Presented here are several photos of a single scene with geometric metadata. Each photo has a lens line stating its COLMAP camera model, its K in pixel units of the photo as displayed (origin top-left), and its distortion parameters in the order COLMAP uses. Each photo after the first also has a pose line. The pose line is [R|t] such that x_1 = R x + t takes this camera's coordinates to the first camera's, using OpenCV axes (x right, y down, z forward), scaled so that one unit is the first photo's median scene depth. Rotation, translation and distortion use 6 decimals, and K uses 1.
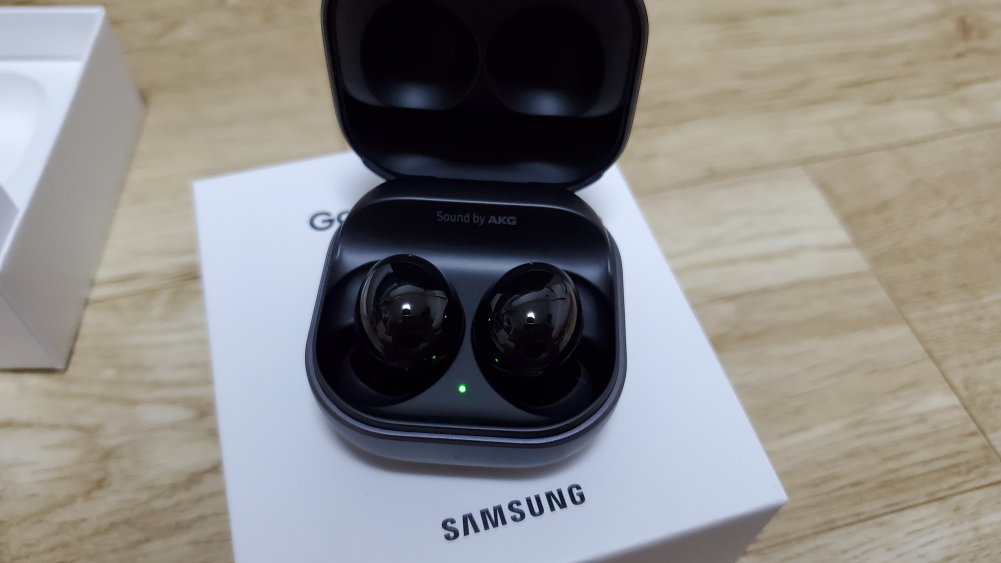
lens RADIAL K [[799.0, 0, 498.4], [0, 799.0, 297.6], [0, 0, 1]] dist [-0.113186, 0.162339]
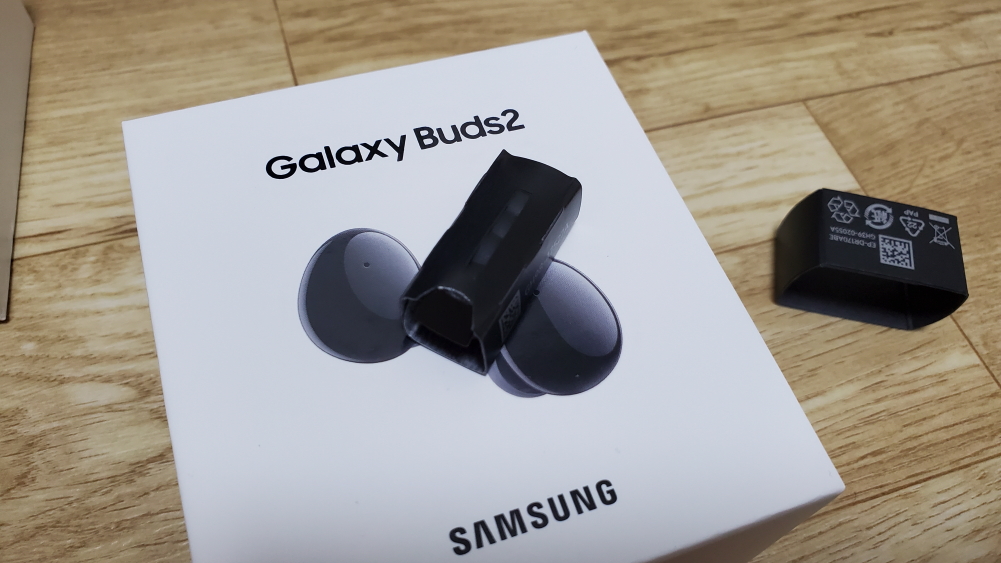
lens RADIAL K [[799.0, 0, 498.4], [0, 799.0, 297.6], [0, 0, 1]] dist [-0.113186, 0.162339]
pose [[0.997087, -0.014753, 0.074827, -0.052809], [0.009377, 0.997382, 0.071699, -0.014280], [-0.075689, -0.070788, 0.994616, 0.125747]]
